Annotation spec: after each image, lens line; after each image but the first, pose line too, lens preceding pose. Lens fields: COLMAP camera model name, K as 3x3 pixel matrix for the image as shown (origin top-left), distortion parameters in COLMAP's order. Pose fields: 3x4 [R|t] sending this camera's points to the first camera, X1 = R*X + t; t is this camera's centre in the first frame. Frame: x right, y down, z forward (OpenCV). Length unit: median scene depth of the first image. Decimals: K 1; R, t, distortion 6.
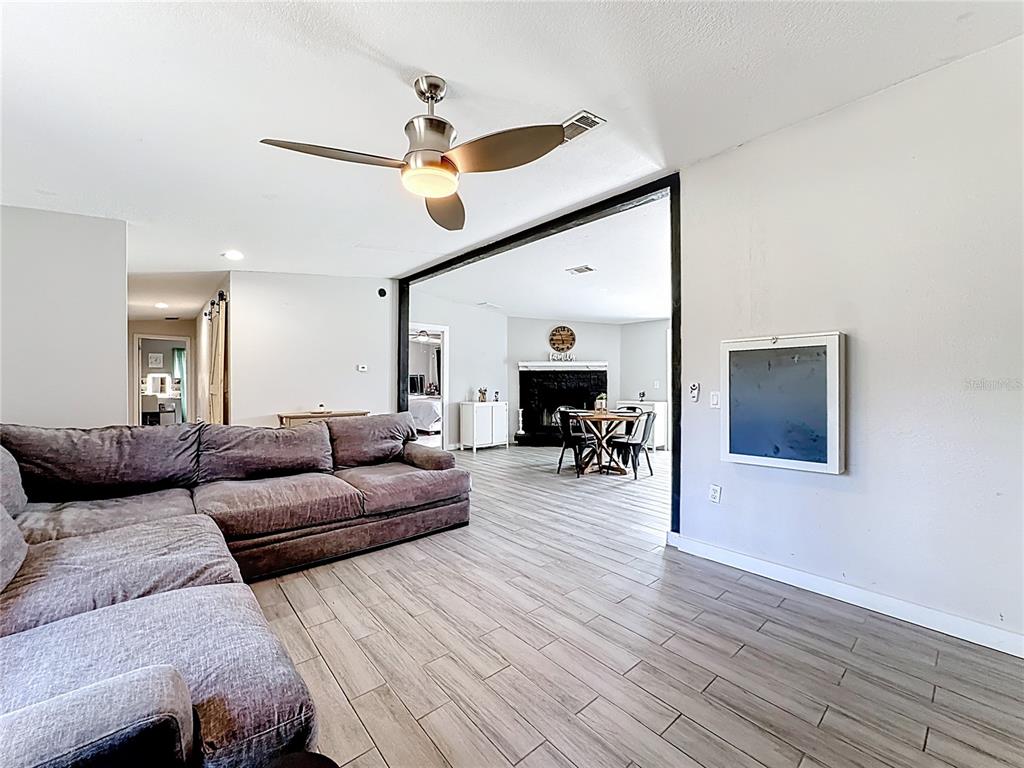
lens RADIAL K [[423.8, 0, 522.5], [0, 423.8, 383.0], [0, 0, 1]] dist [-0.023904, 0.007303]
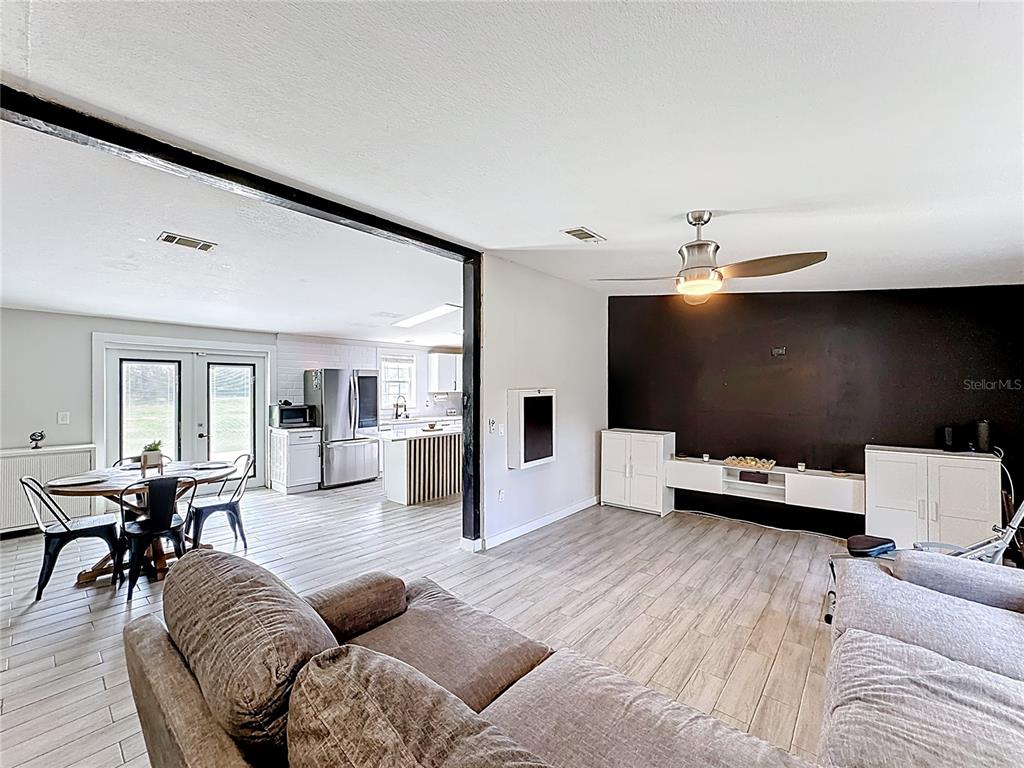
lens RADIAL K [[423.8, 0, 504.1], [0, 423.8, 385.4], [0, 0, 1]] dist [-0.023904, 0.007303]
pose [[-0.134848, 0.012428, 0.990788, -0.397493], [-0.009959, 0.999854, -0.013897, -0.036434], [-0.990816, -0.011742, -0.134704, 0.489682]]
